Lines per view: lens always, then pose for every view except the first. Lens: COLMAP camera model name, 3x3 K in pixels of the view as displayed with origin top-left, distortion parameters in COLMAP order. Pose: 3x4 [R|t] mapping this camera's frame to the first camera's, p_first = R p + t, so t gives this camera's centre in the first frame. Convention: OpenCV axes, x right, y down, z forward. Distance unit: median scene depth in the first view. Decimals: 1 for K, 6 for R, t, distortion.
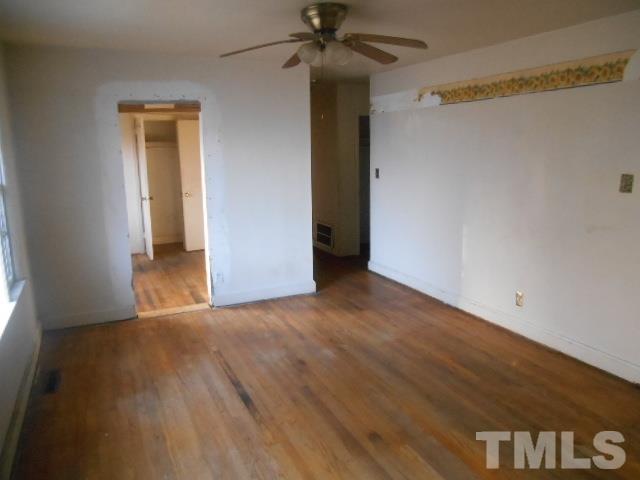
lens RADIAL K [[511.5, 0, 329.6], [0, 511.5, 239.9], [0, 0, 1]] dist [-0.002558, -0.001337]
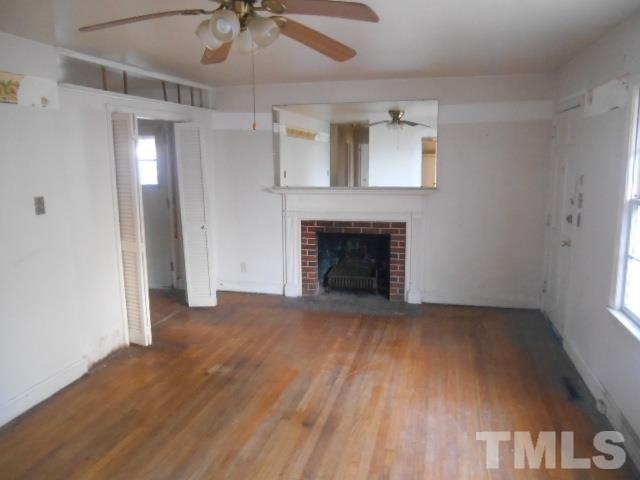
lens RADIAL K [[511.5, 0, 329.6], [0, 511.5, 239.9], [0, 0, 1]] dist [-0.002558, -0.001337]
pose [[-0.786051, -0.078035, 0.613217, -0.523916], [0.142257, 0.942539, 0.302296, -0.278266], [-0.601571, 0.324854, -0.729782, 1.452082]]
